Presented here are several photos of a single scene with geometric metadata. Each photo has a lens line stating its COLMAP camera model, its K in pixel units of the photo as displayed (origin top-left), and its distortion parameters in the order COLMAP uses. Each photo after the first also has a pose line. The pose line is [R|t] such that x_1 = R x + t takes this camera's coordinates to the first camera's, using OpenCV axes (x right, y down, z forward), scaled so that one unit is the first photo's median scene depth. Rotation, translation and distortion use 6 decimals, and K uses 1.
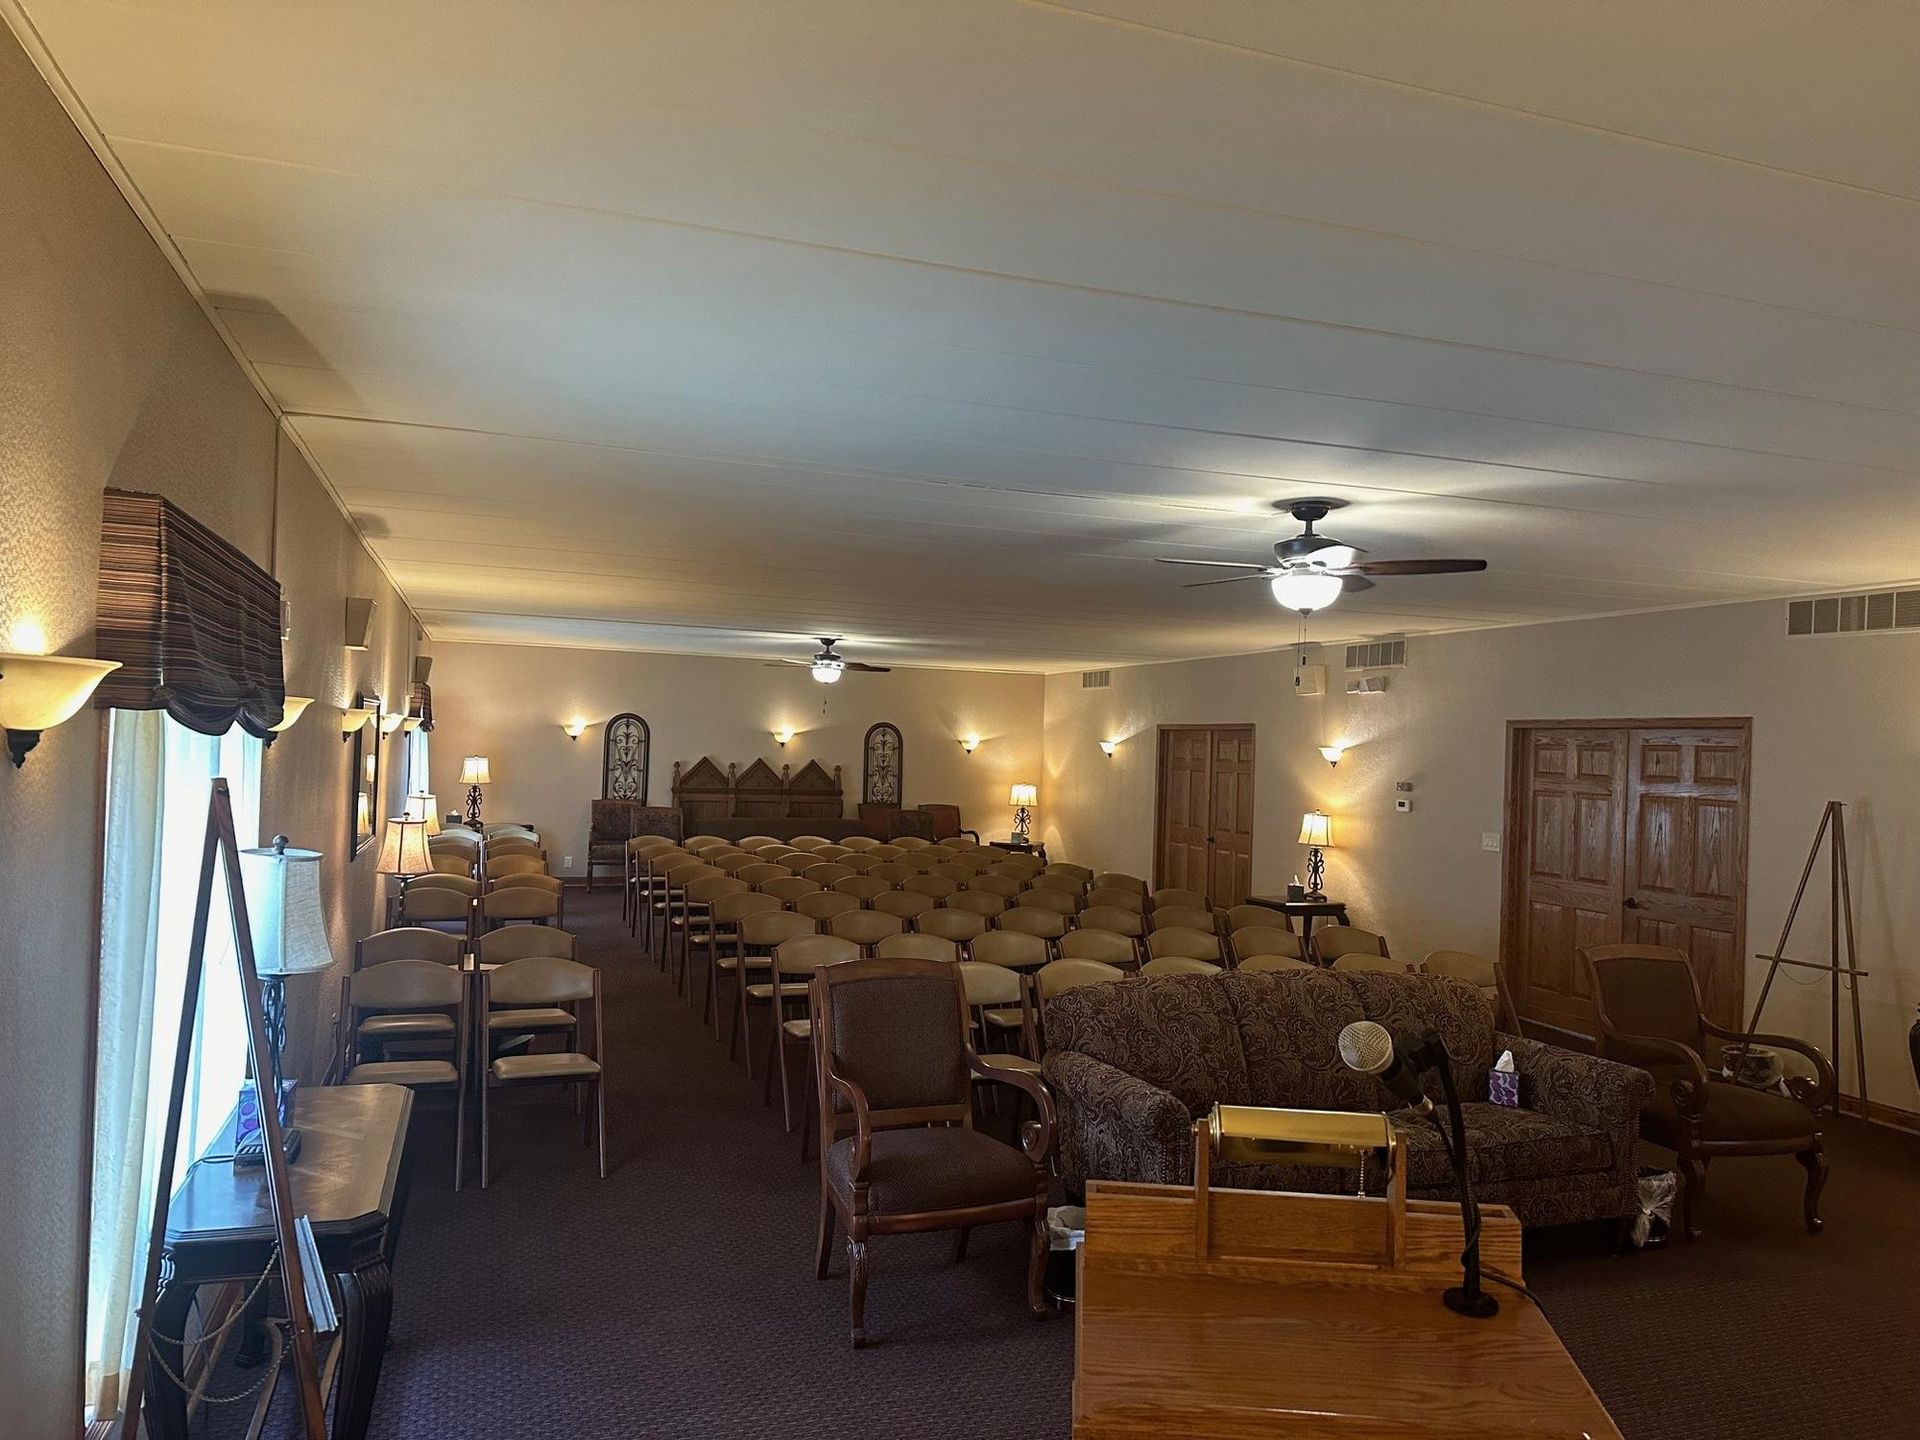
lens RADIAL K [[1599.0, 0, 960.0], [0, 1599.0, 720.0], [0, 0, 1]] dist [0.145250, -0.402488]
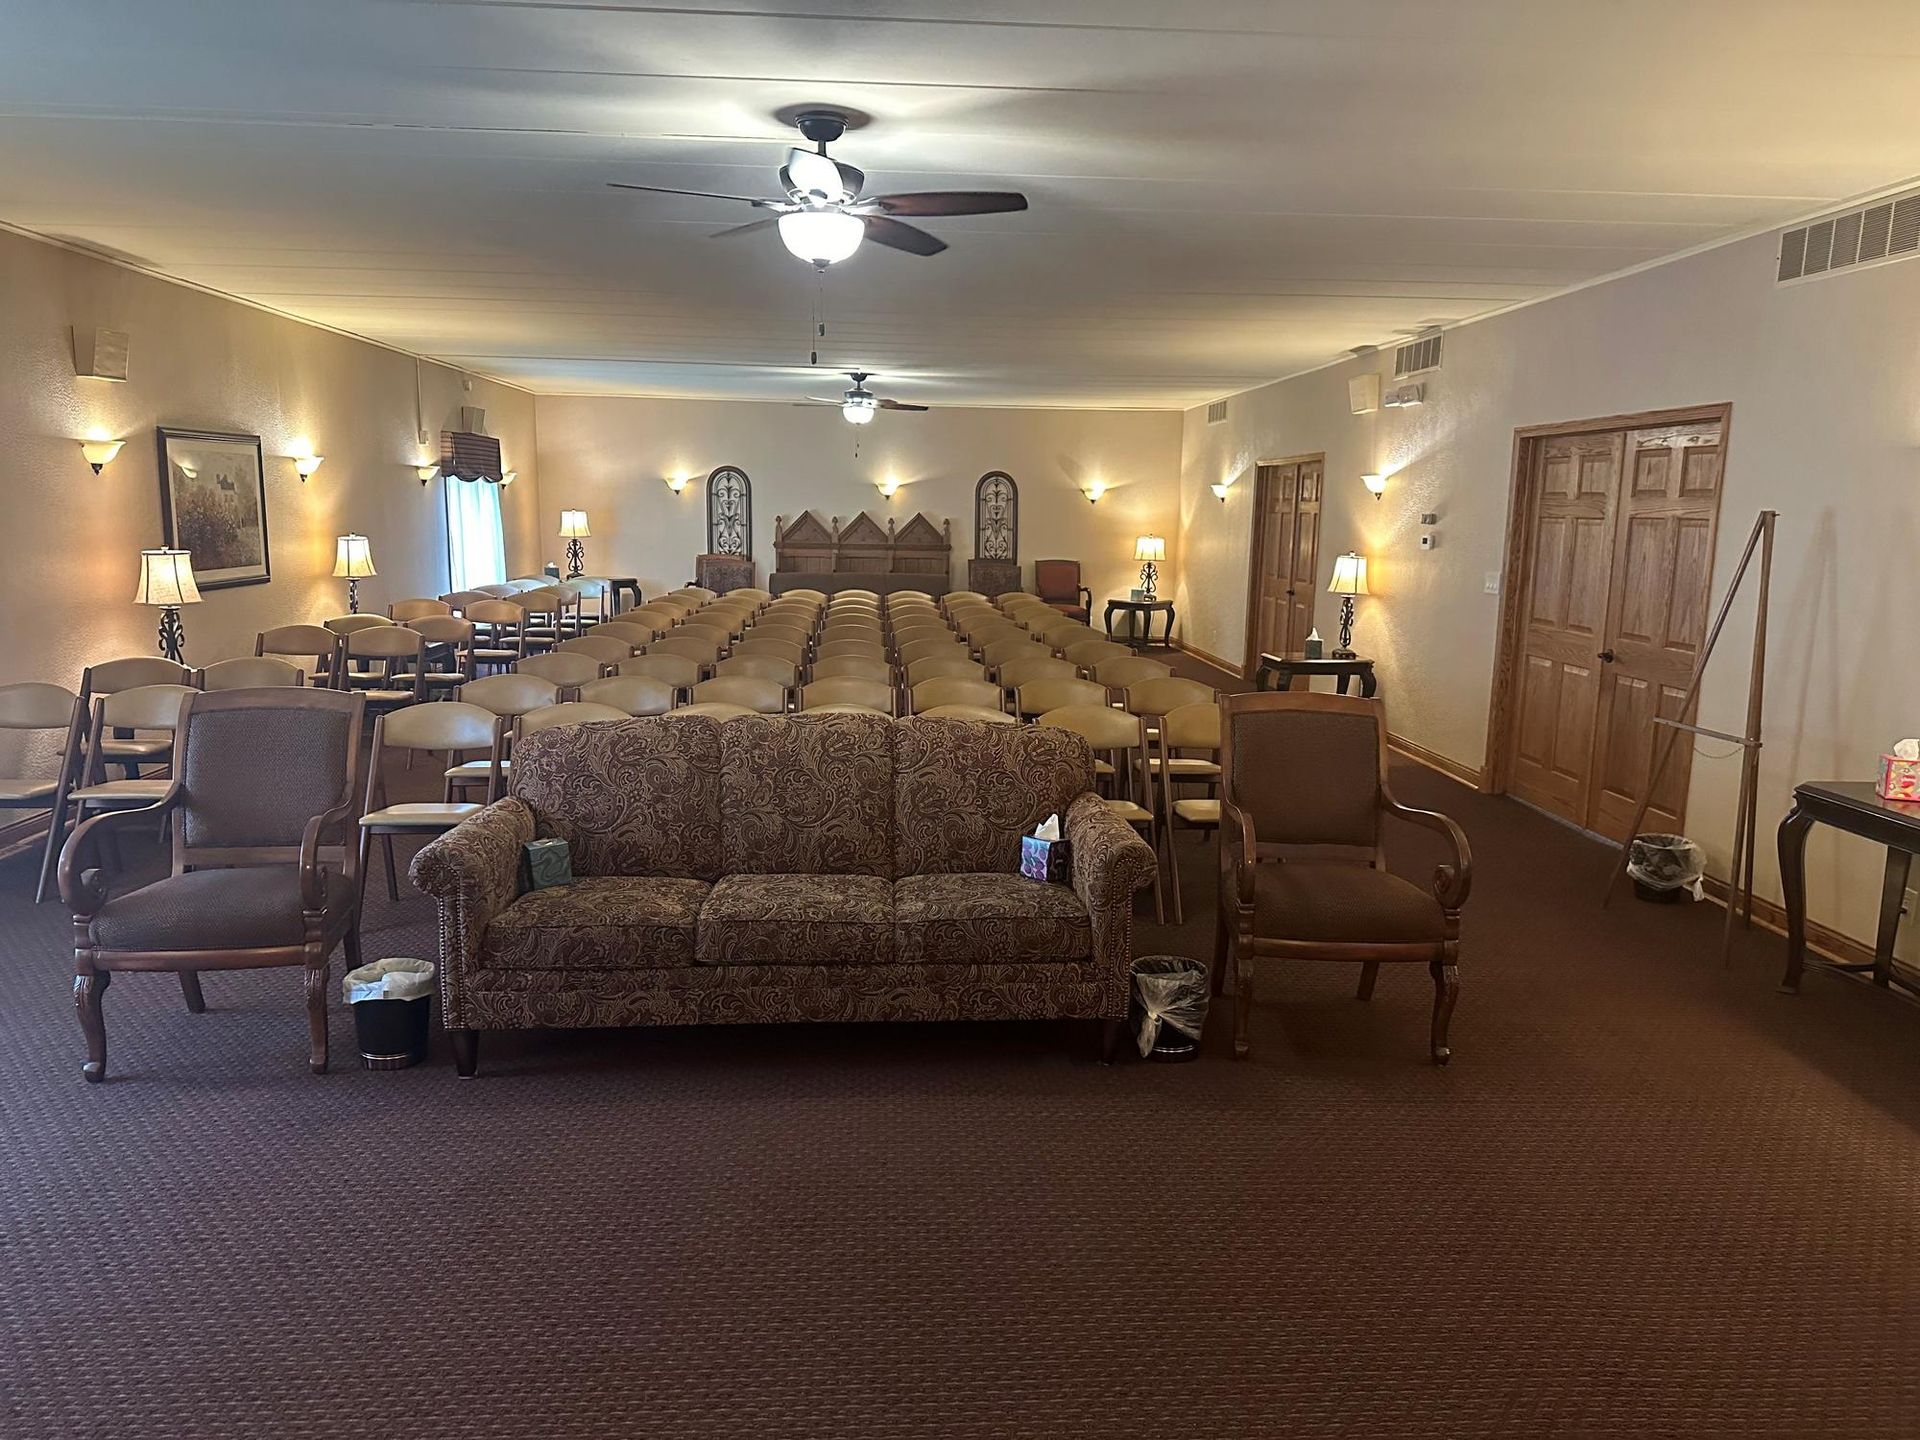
lens RADIAL K [[1560.2, 0, 959.2], [0, 1560.2, 809.7], [0, 0, 1]] dist [0.154235, -0.226717]
pose [[0.949962, 0.040515, -0.309728, 0.283932], [0.020666, 0.981229, 0.191738, 0.024628], [0.311682, -0.188545, 0.931292, 0.125837]]
